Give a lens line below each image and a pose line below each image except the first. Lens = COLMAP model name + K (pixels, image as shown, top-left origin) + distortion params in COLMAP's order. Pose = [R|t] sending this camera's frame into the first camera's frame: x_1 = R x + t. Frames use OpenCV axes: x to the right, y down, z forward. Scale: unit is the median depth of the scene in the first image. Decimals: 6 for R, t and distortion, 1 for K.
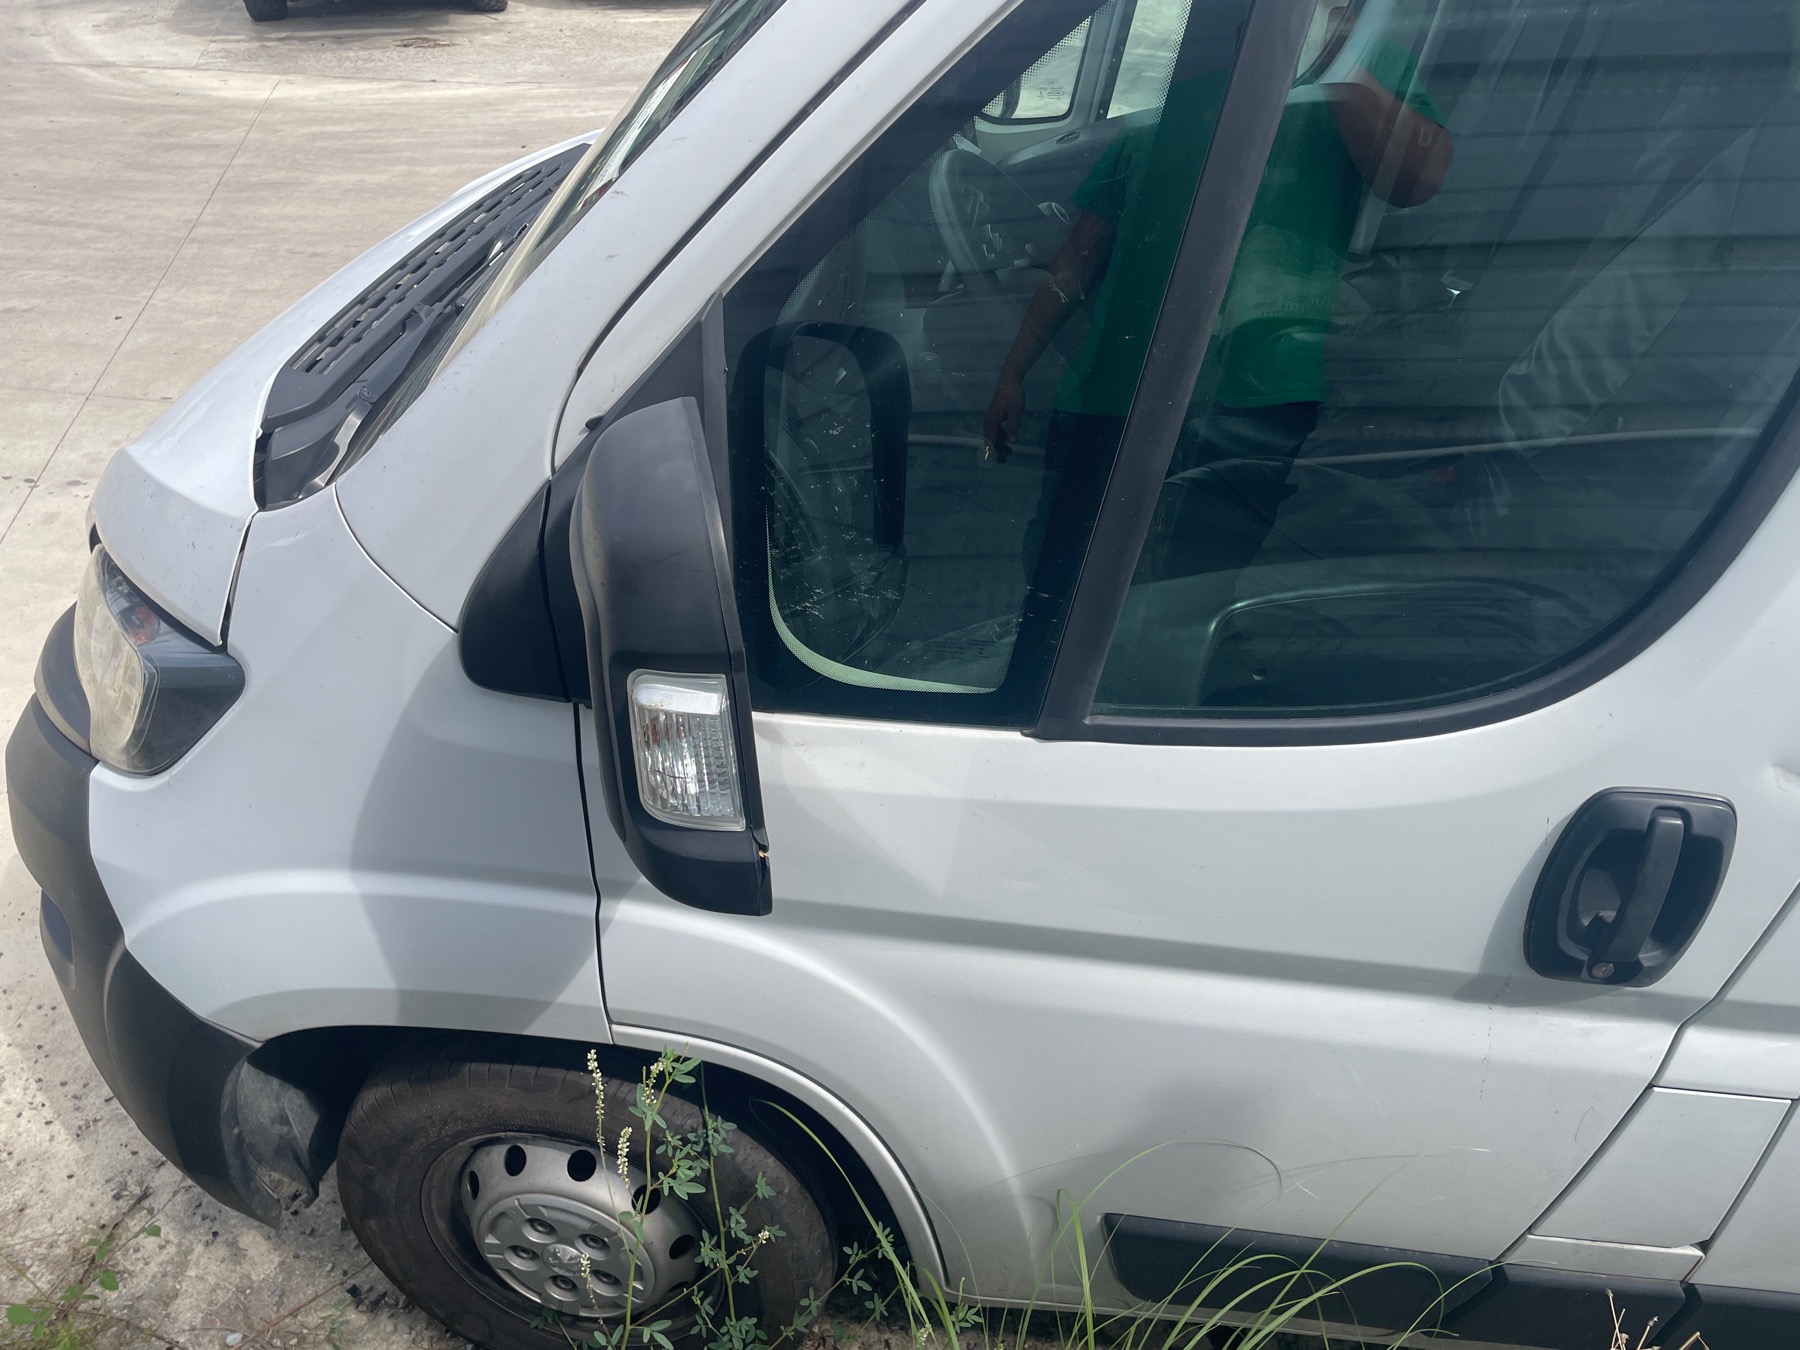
lens RADIAL K [[1370.6, 0, 900.0], [0, 1370.6, 675.0], [0, 0, 1]] dist [0.078743, -0.106475]
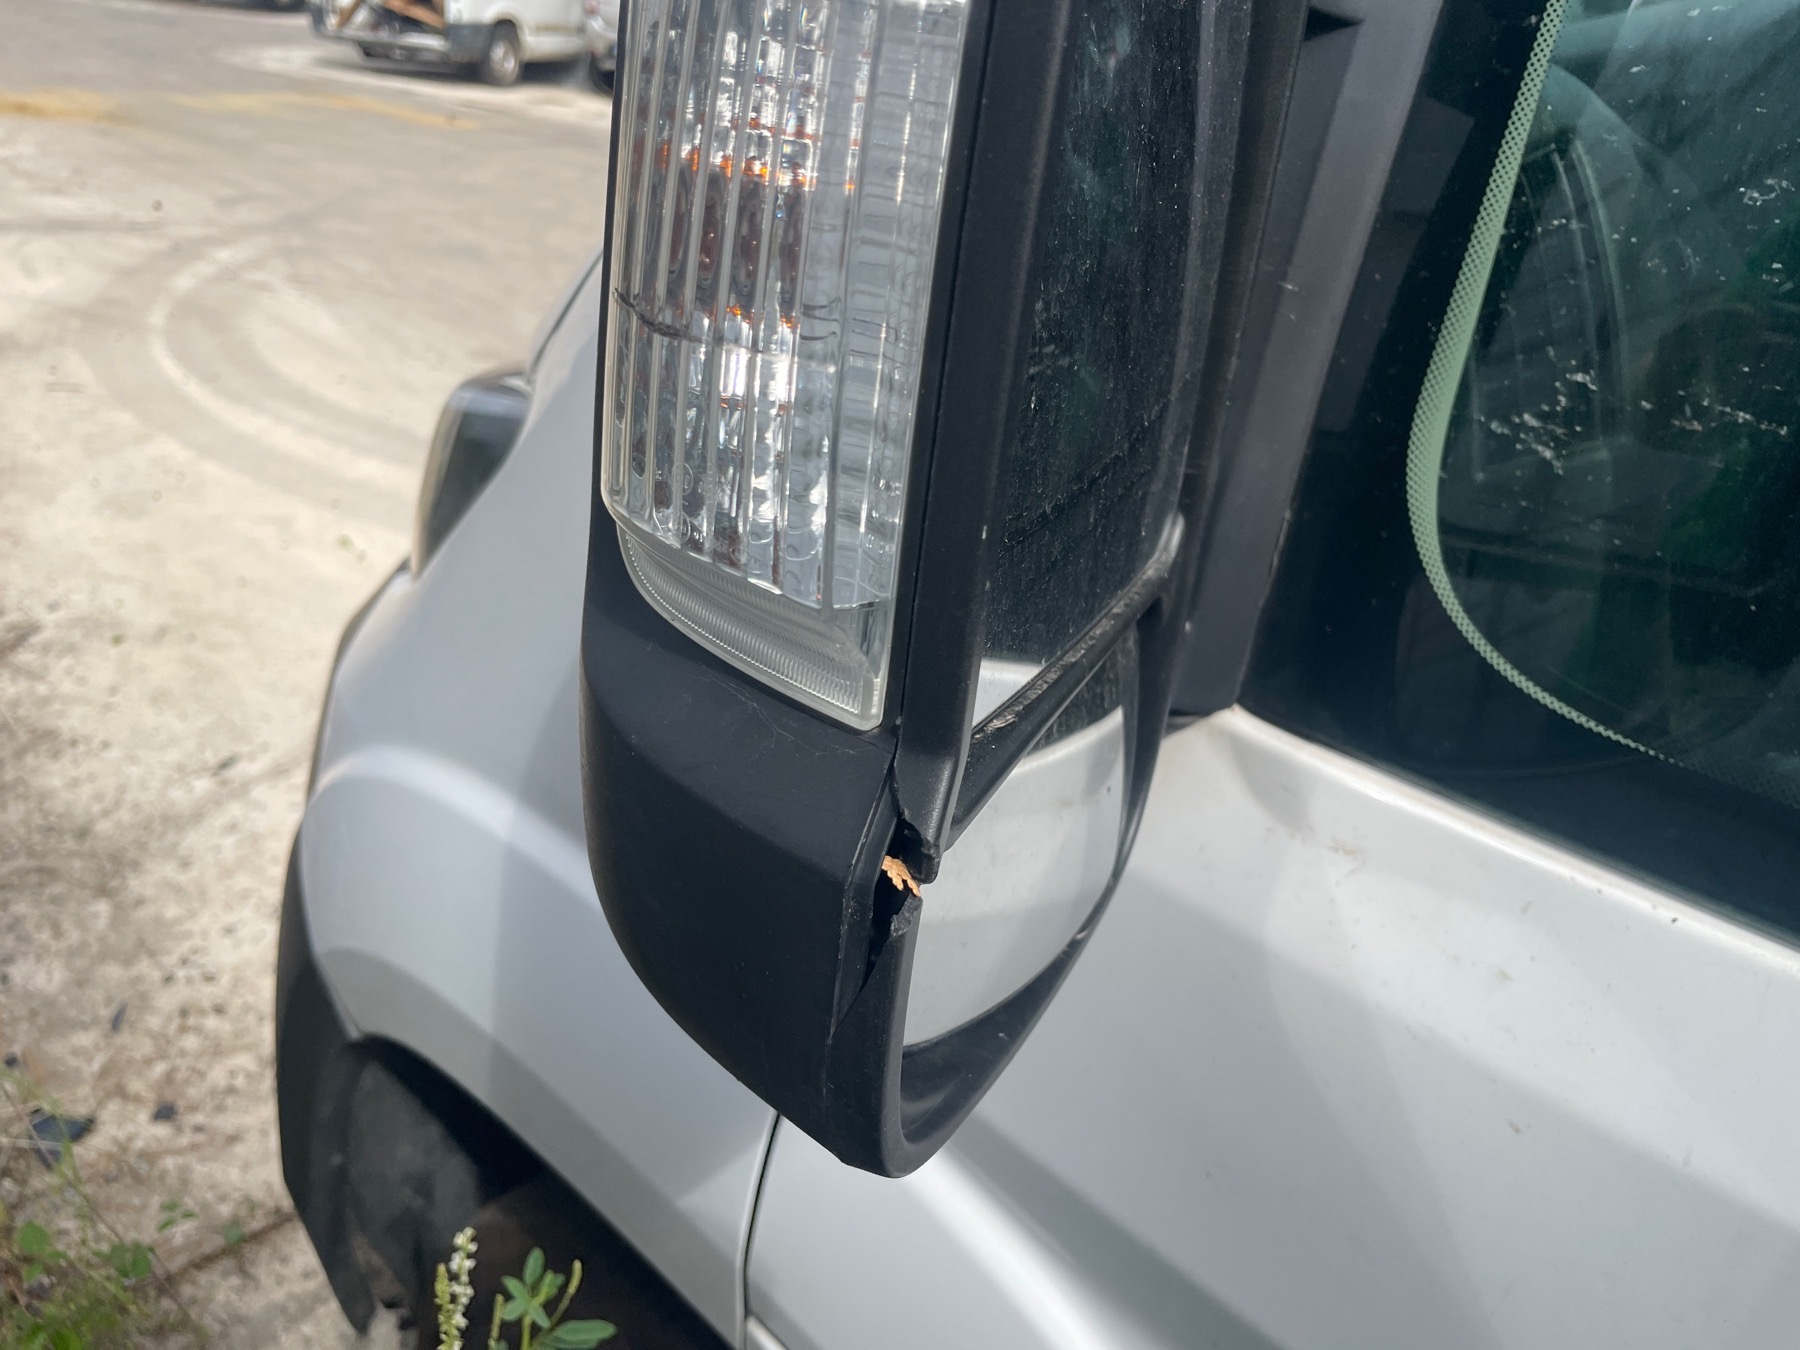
lens RADIAL K [[1379.2, 0, 900.0], [0, 1379.2, 675.0], [0, 0, 1]] dist [0.111863, -0.168074]
pose [[0.803223, 0.335600, -0.492143, -0.002847], [-0.438162, 0.892569, -0.106466, 0.098941], [0.403542, 0.301154, 0.863979, 0.629036]]
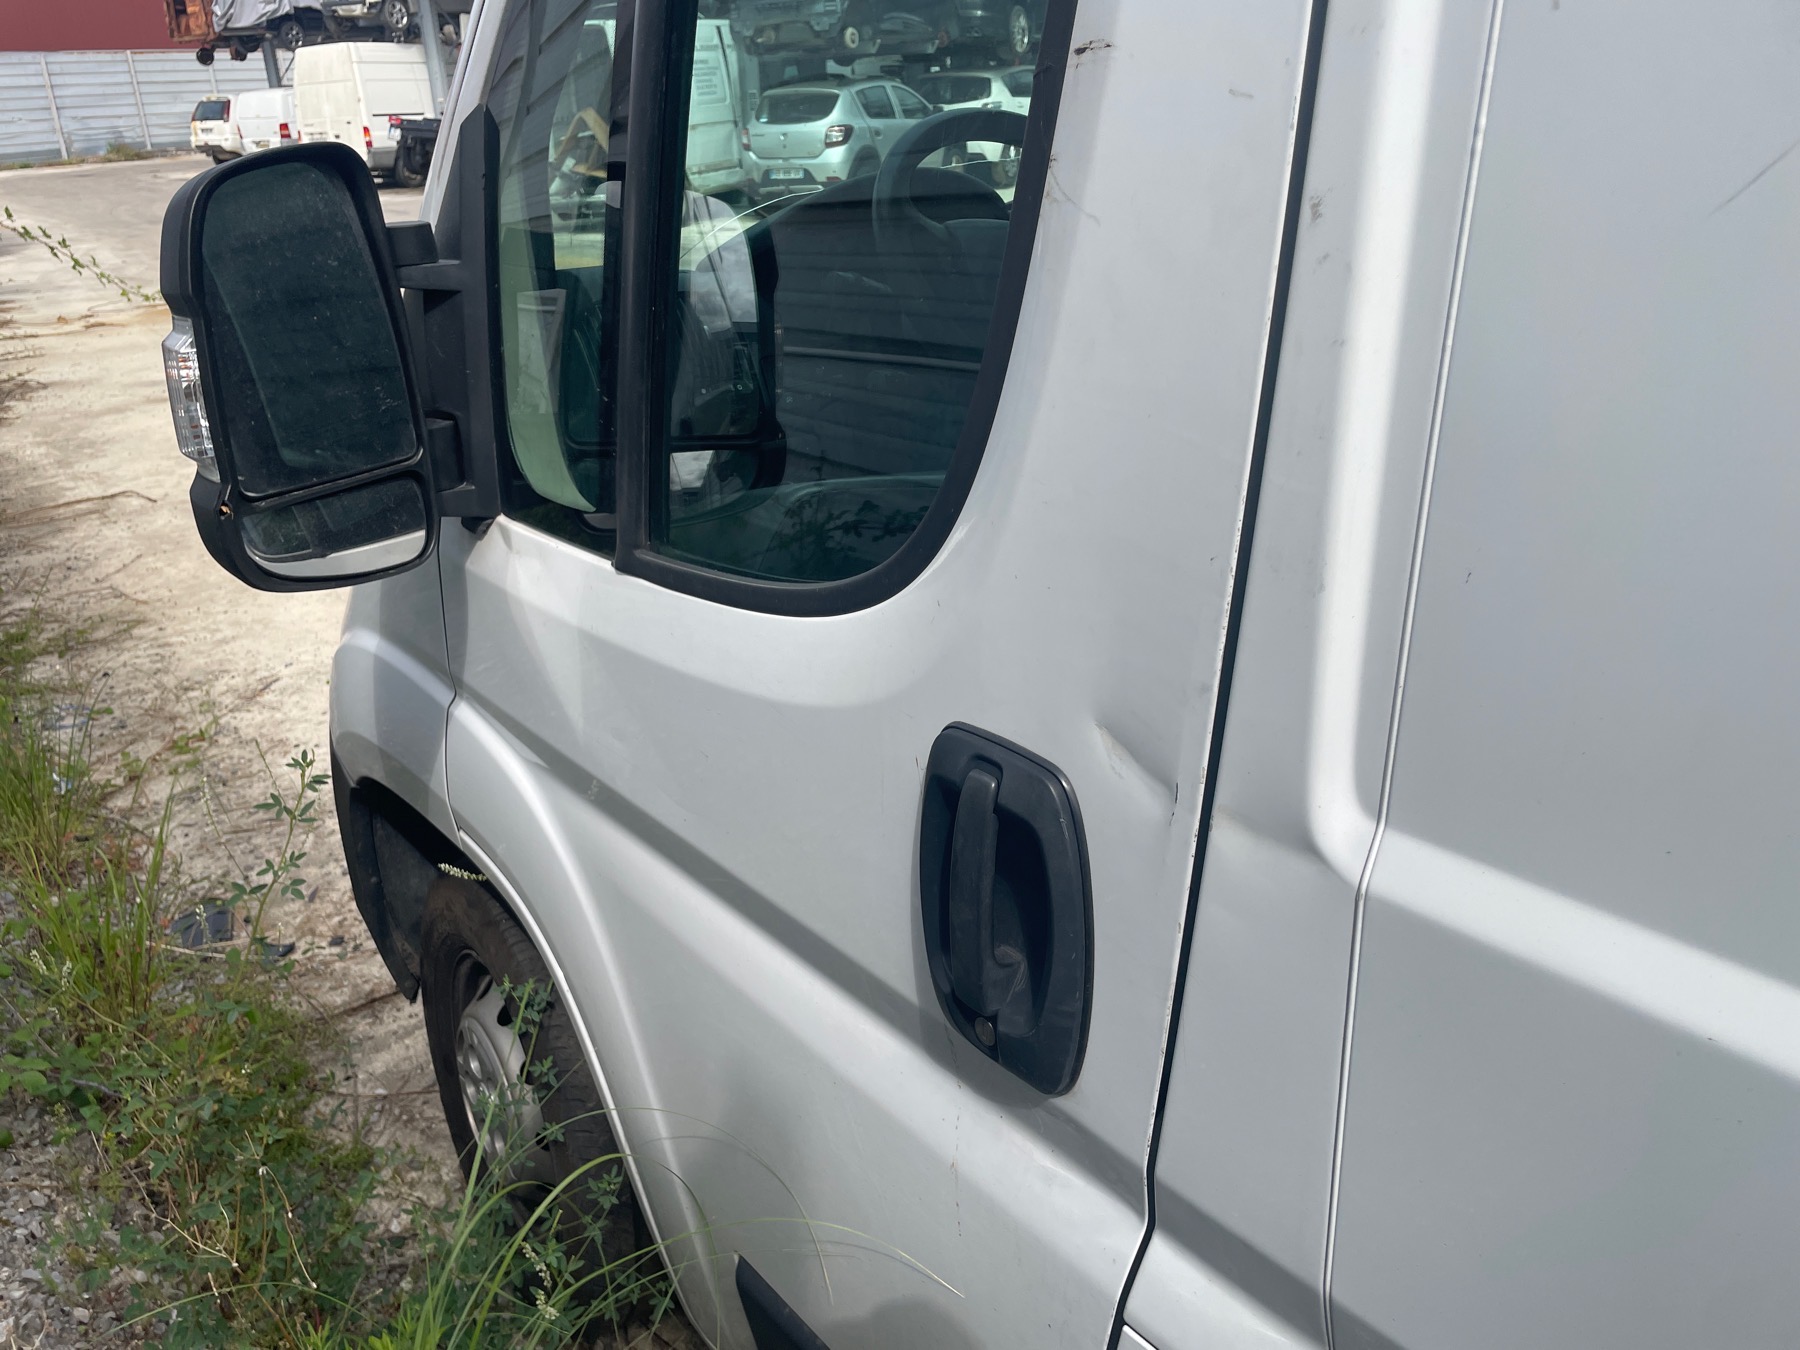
lens RADIAL K [[1367.3, 0, 889.2], [0, 1367.3, 694.4], [0, 0, 1]] dist [0.084283, -0.113355]
pose [[0.725152, 0.246985, -0.642770, 0.852615], [-0.373282, 0.925400, -0.065539, 0.115527], [0.578632, 0.287460, 0.763251, 0.382221]]
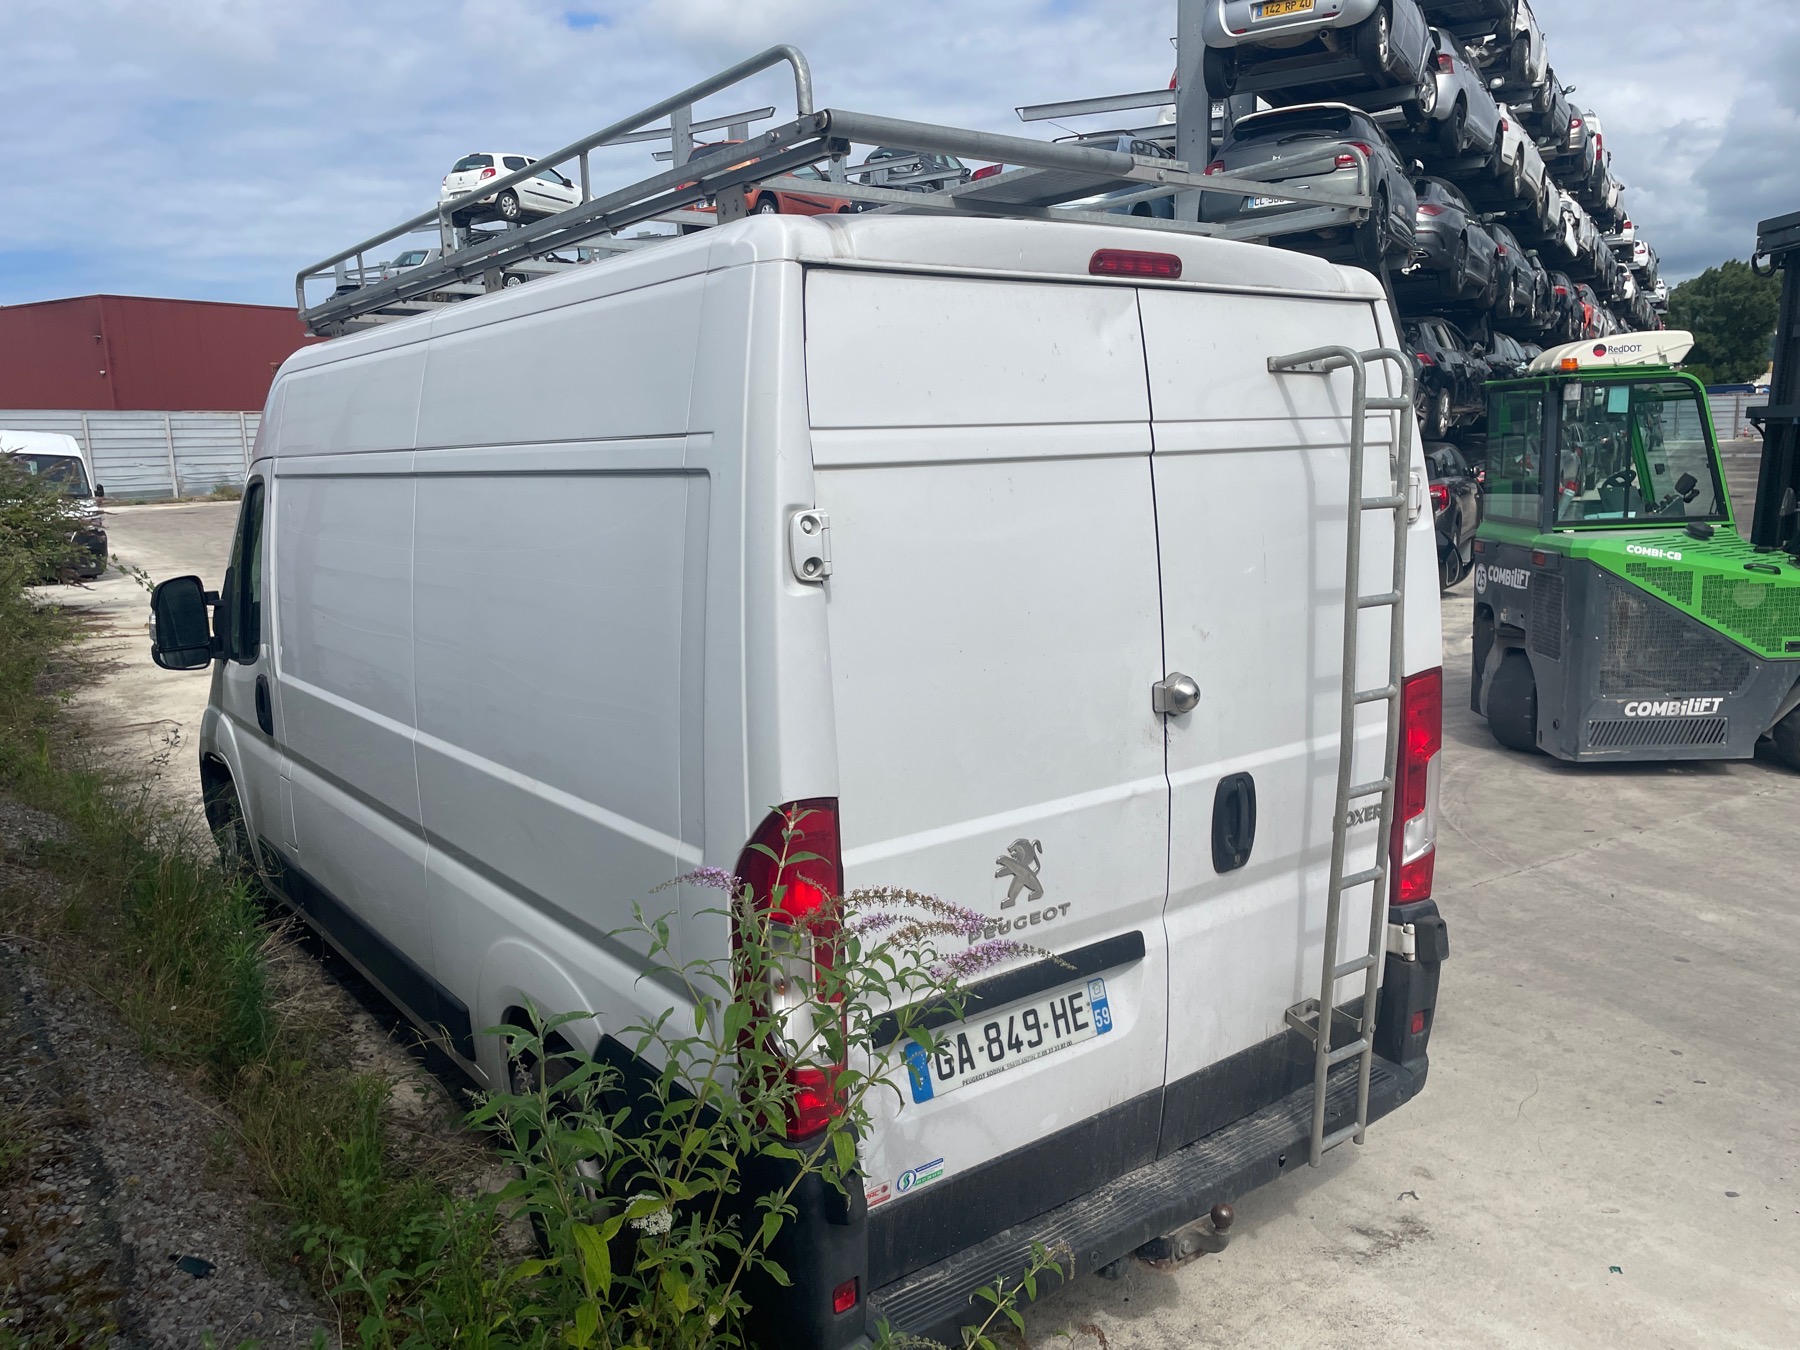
lens RADIAL K [[1367.3, 0, 889.2], [0, 1367.3, 694.4], [0, 0, 1]] dist [0.084283, -0.113355]
pose [[0.698227, 0.107925, -0.707695, 4.600104], [-0.399330, 0.879194, -0.259909, 0.443643], [0.594151, 0.464079, 0.656975, -0.632934]]
